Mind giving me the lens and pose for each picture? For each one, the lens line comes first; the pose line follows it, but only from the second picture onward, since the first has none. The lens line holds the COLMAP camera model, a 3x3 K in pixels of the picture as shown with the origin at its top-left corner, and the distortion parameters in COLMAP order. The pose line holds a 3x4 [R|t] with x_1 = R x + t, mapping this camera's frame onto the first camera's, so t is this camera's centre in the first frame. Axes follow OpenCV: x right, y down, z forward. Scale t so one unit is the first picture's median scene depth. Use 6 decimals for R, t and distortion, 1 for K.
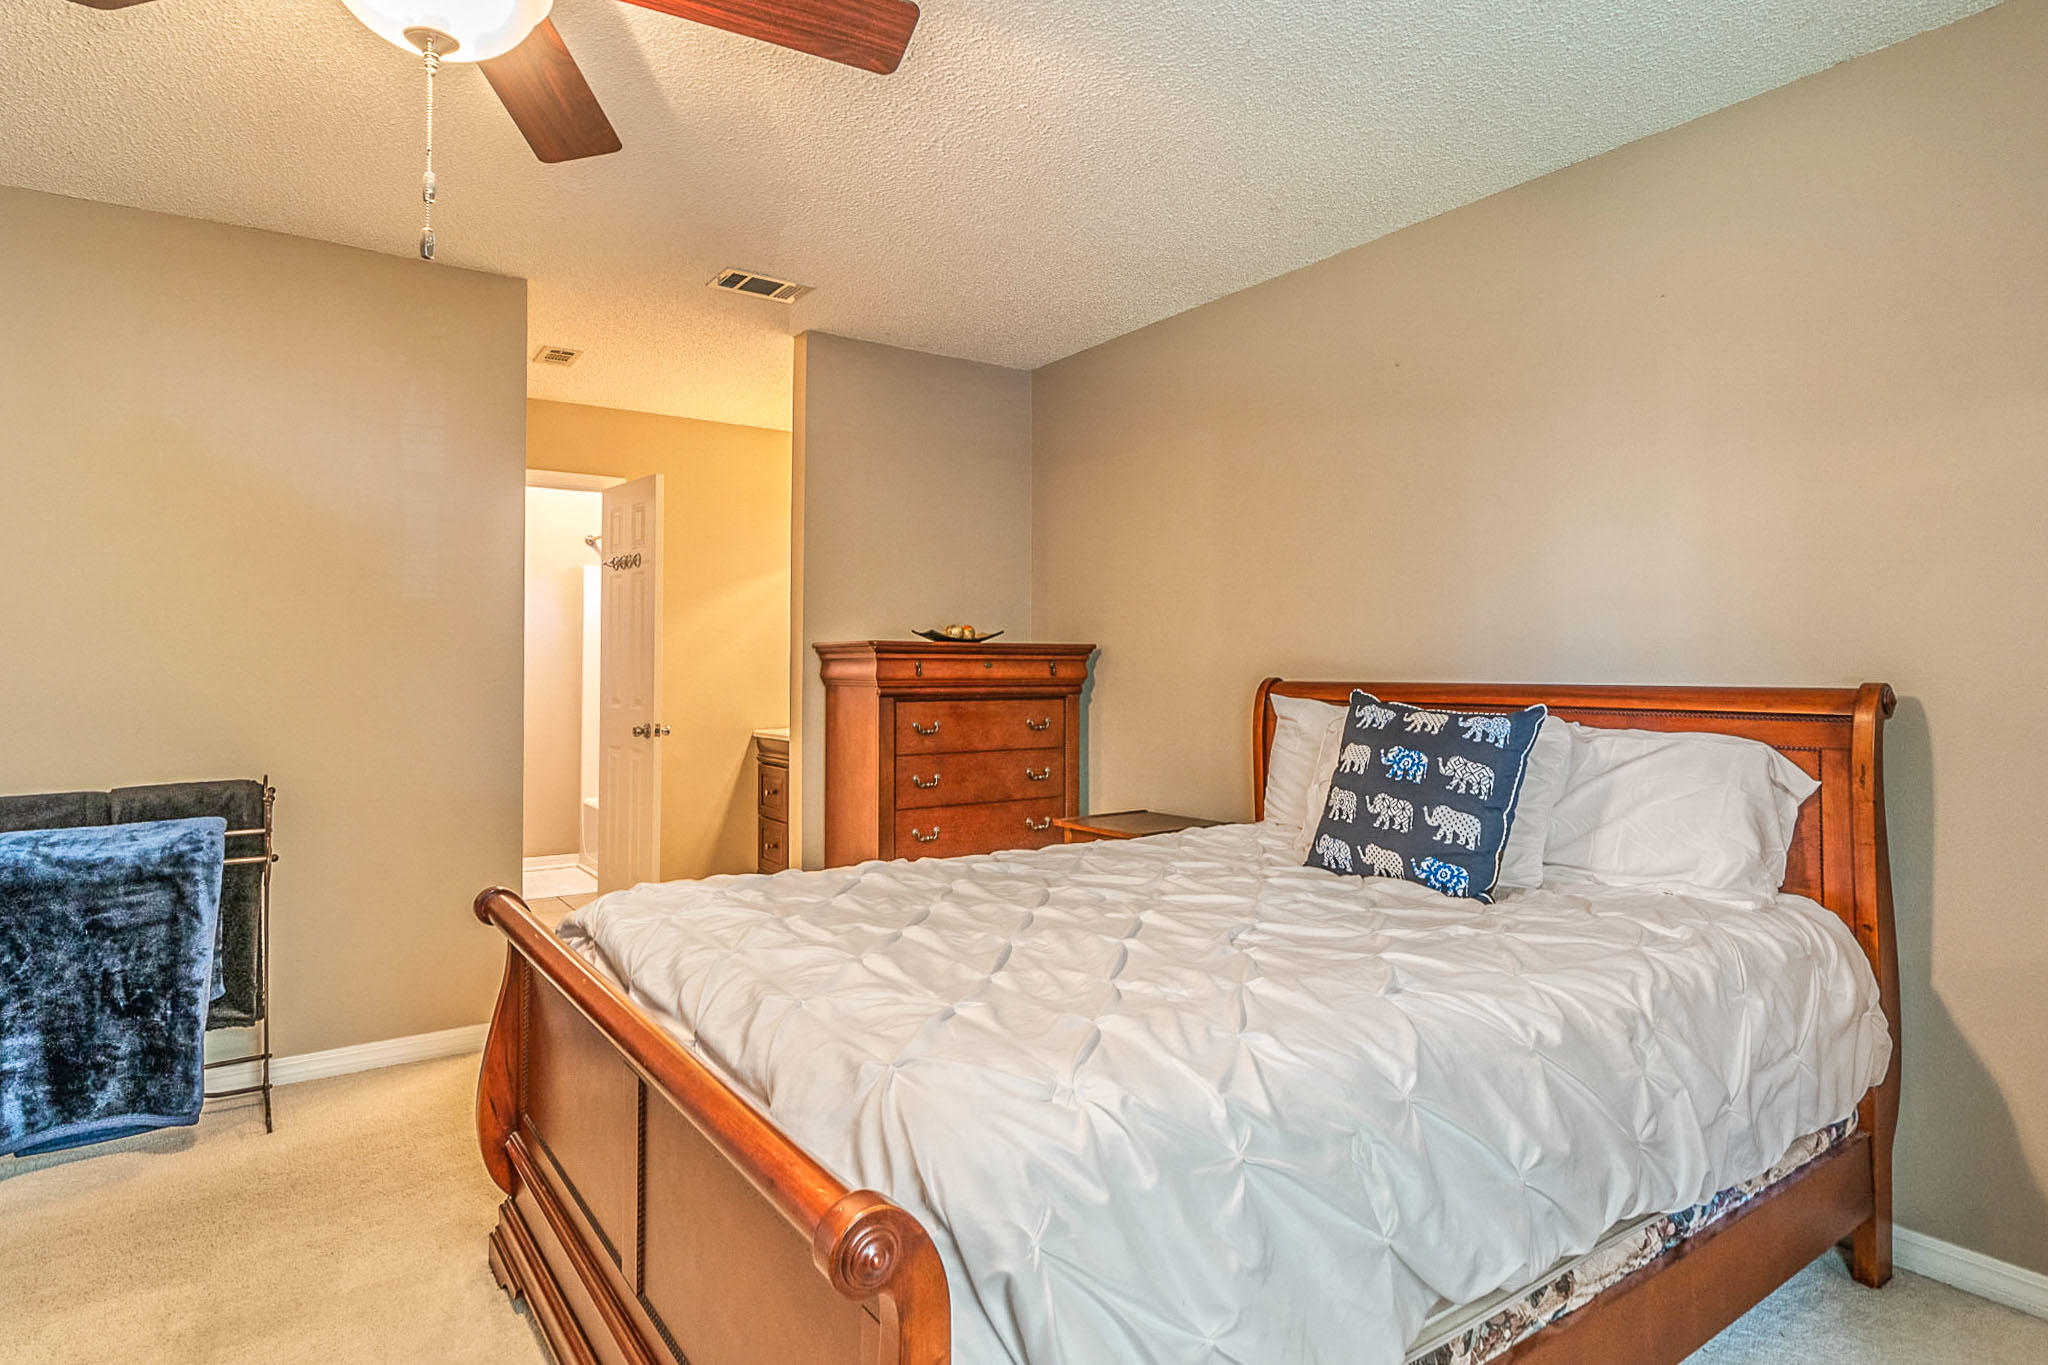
lens RADIAL K [[1075.2, 0, 1015.0], [0, 1075.2, 666.6], [0, 0, 1]] dist [-0.003557, -0.000976]
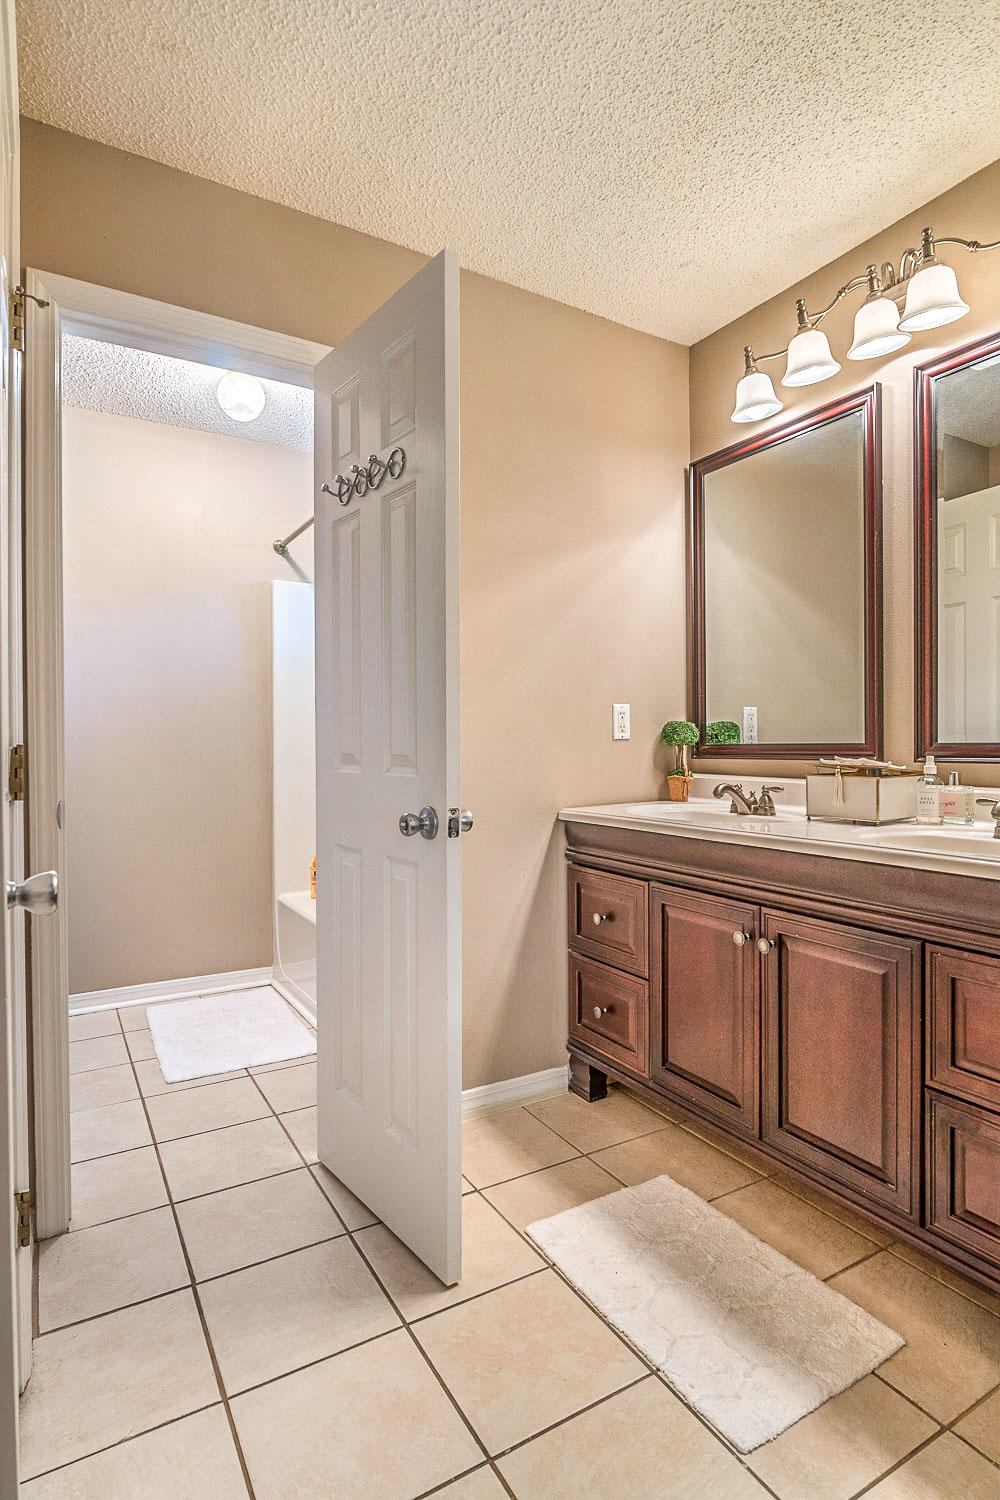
lens RADIAL K [[787.5, 0, 500.0], [0, 787.5, 750.0], [0, 0, 1]] dist [-0.003557, -0.000976]
pose [[0.996634, -0.007253, -0.081661, -0.272132], [0.008512, 0.999850, 0.015070, 0.022608], [0.081539, -0.015715, 0.996546, 0.638889]]
